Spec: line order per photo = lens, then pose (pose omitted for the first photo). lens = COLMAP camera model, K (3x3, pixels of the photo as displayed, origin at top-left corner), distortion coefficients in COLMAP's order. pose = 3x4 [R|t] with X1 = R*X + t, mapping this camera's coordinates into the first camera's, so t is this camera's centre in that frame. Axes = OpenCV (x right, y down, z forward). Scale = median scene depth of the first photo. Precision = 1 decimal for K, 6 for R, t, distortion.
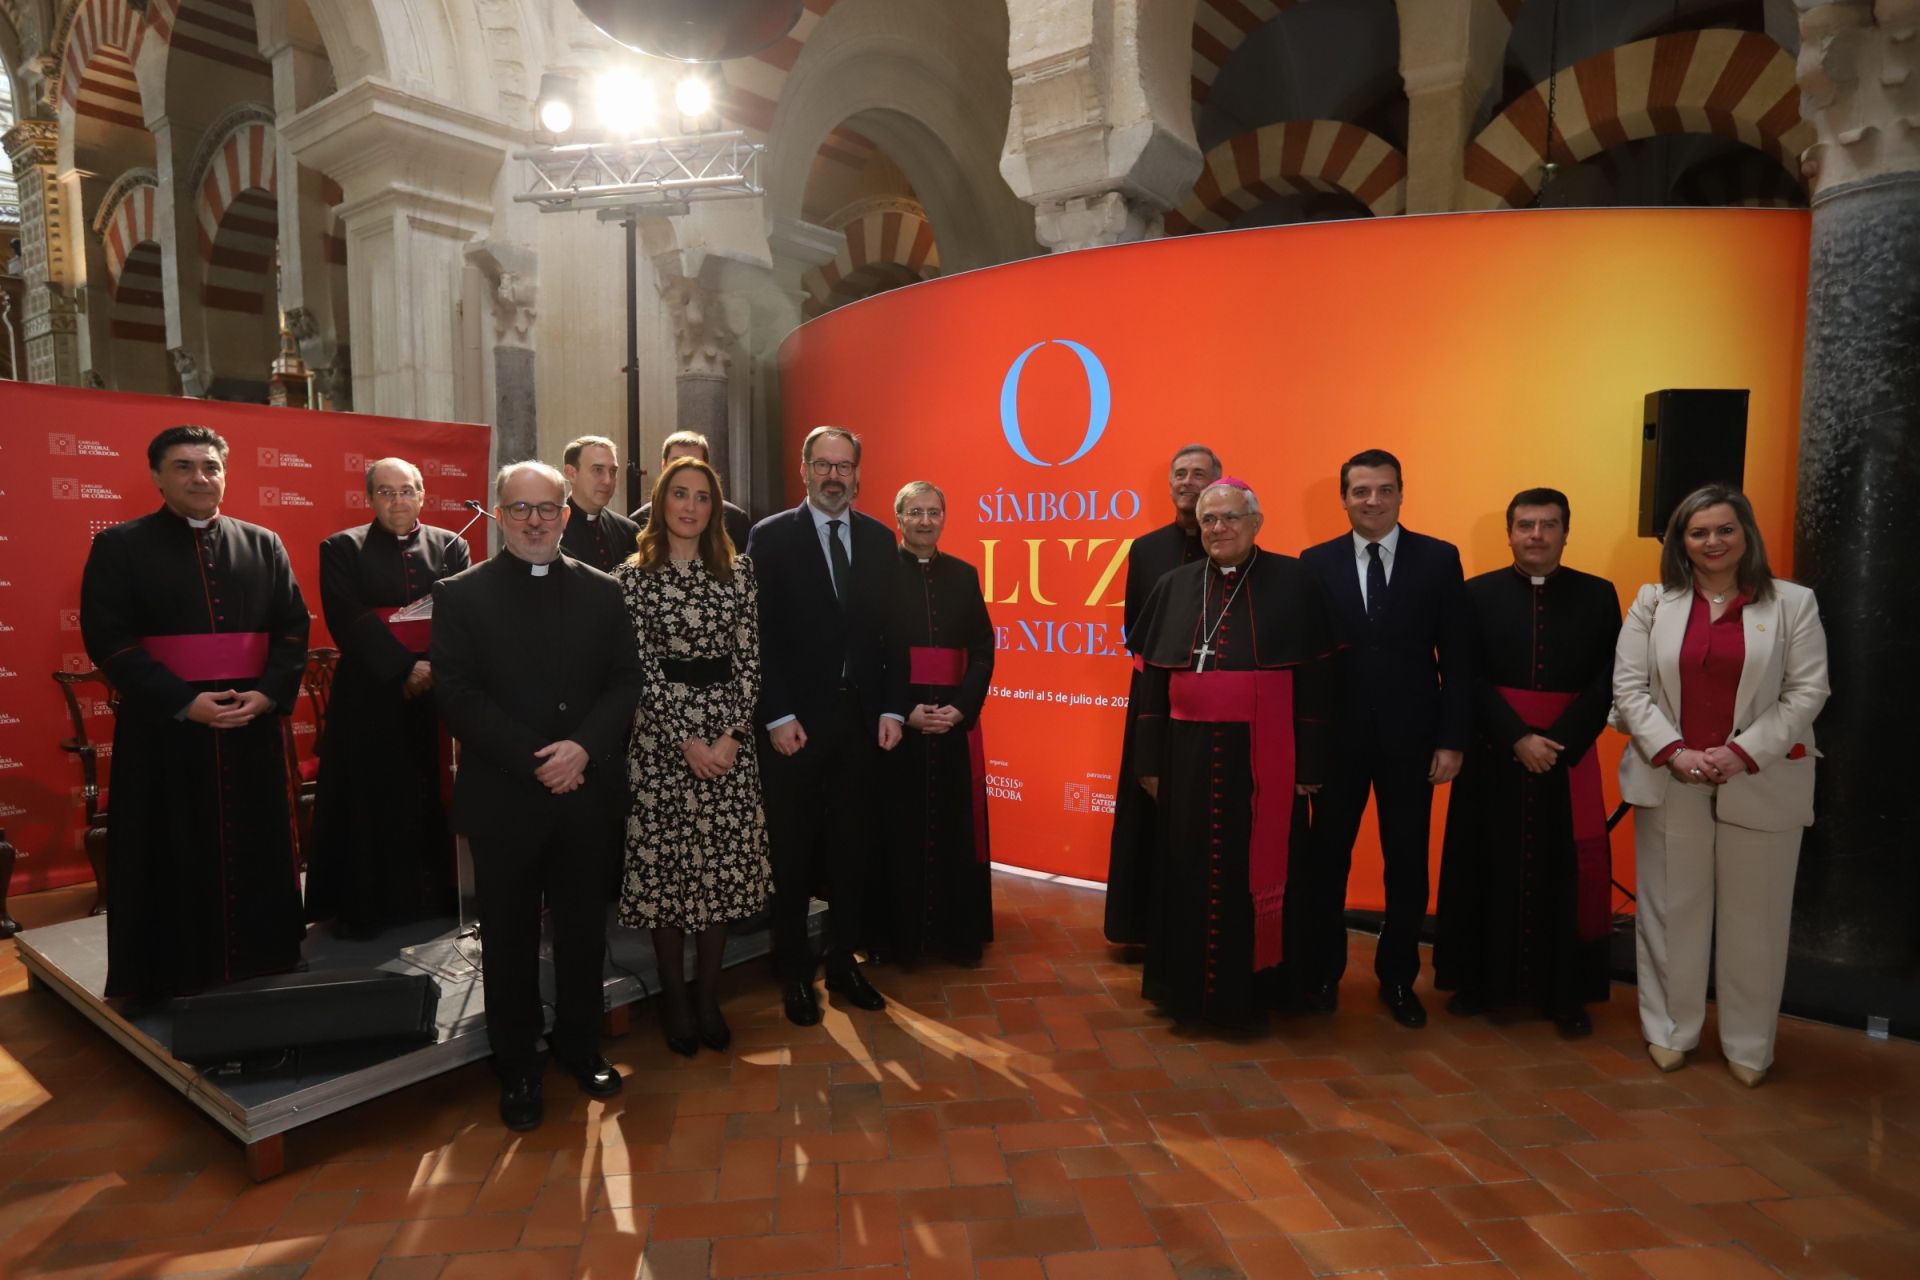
lens RADIAL K [[955.0, 0, 950.9], [0, 955.0, 636.8], [0, 0, 1]] dist [-0.039166, 0.020106]
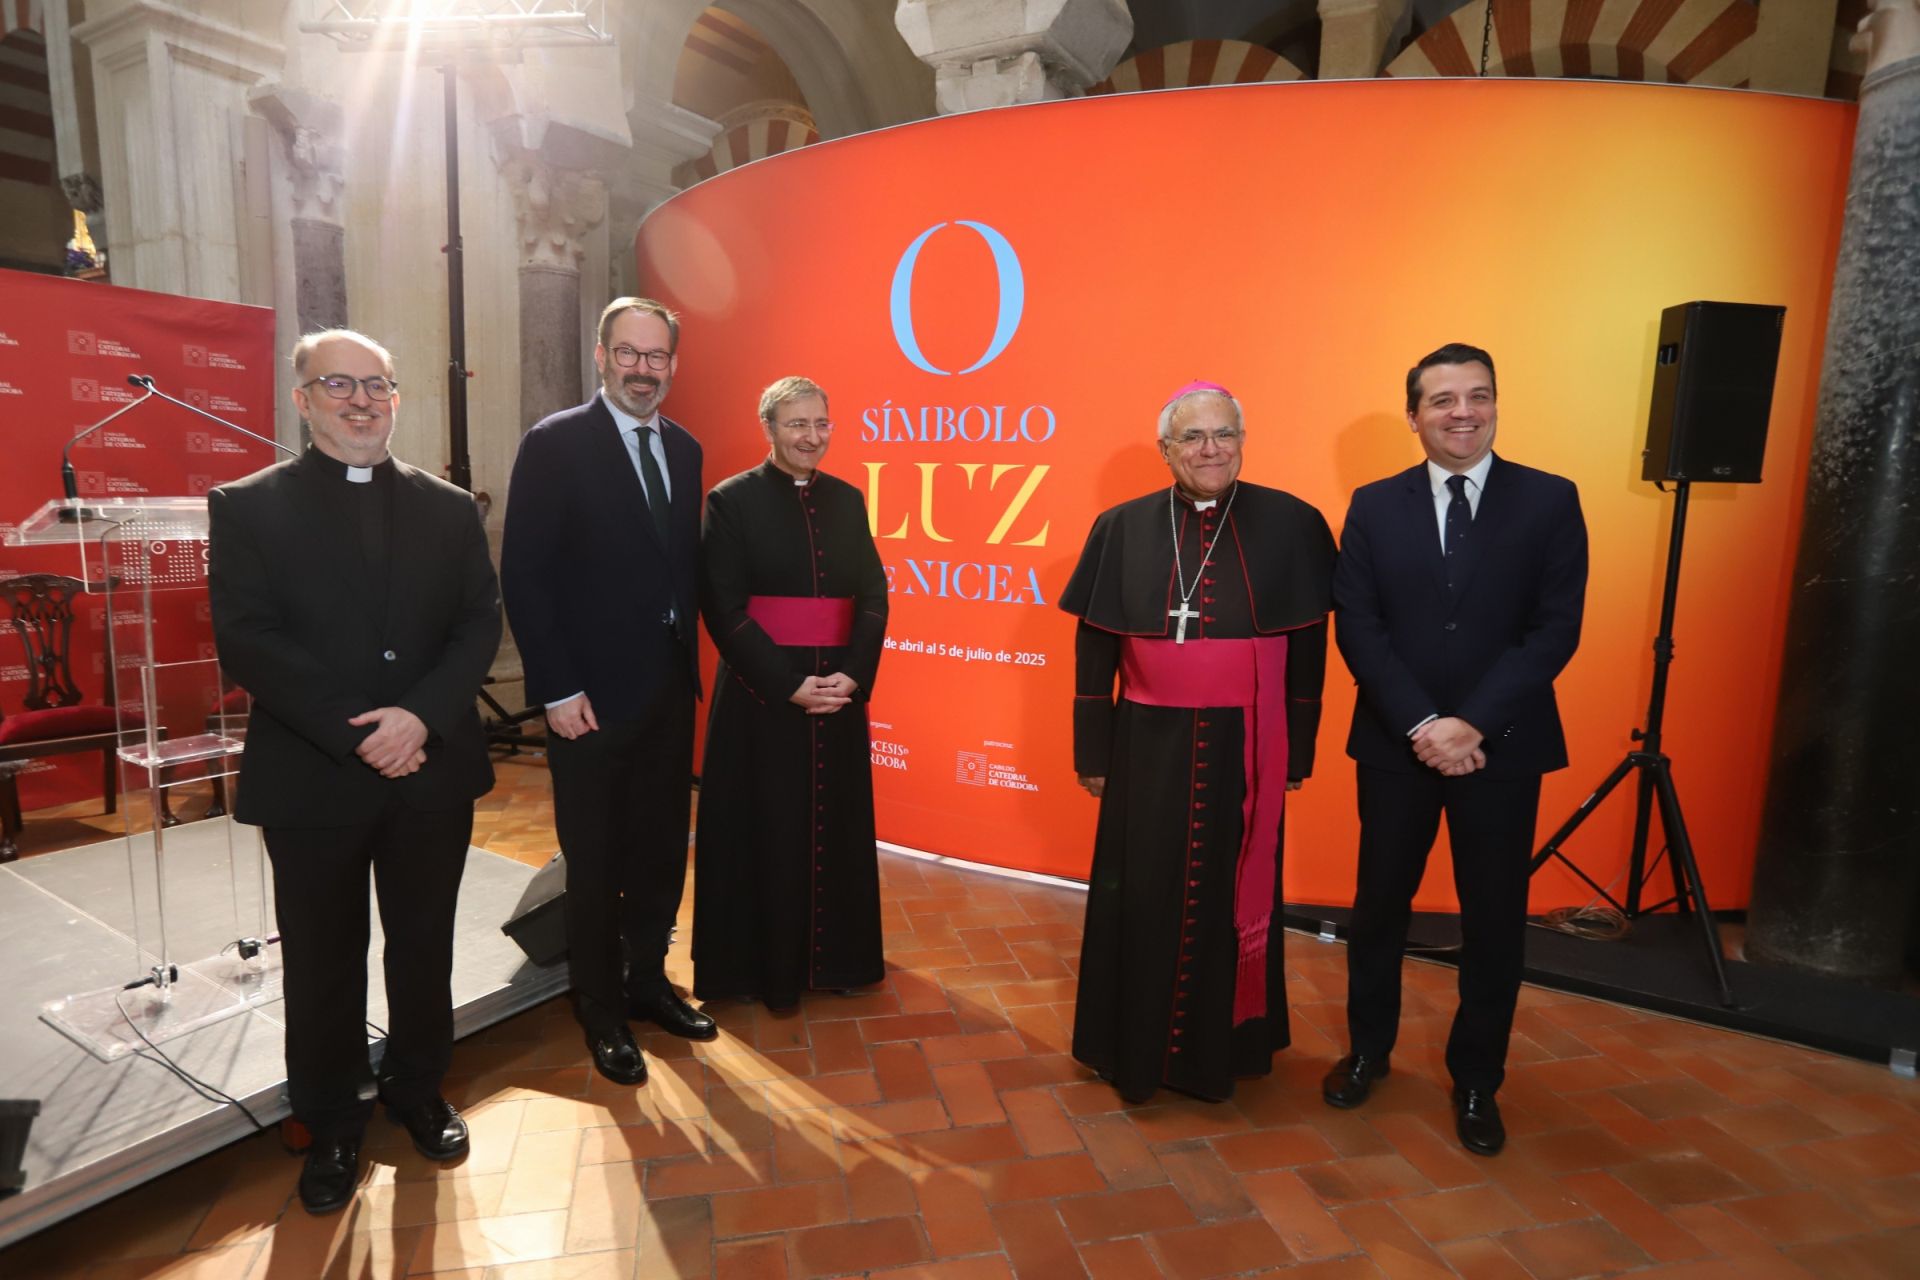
lens RADIAL K [[908.1, 0, 934.1], [0, 908.1, 623.3], [0, 0, 1]] dist [-0.043374, 0.018634]
pose [[0.994123, 0.013688, 0.107389, 0.009202], [-0.020210, 0.998001, 0.059885, -0.009370], [-0.106354, -0.061704, 0.992412, 0.201341]]
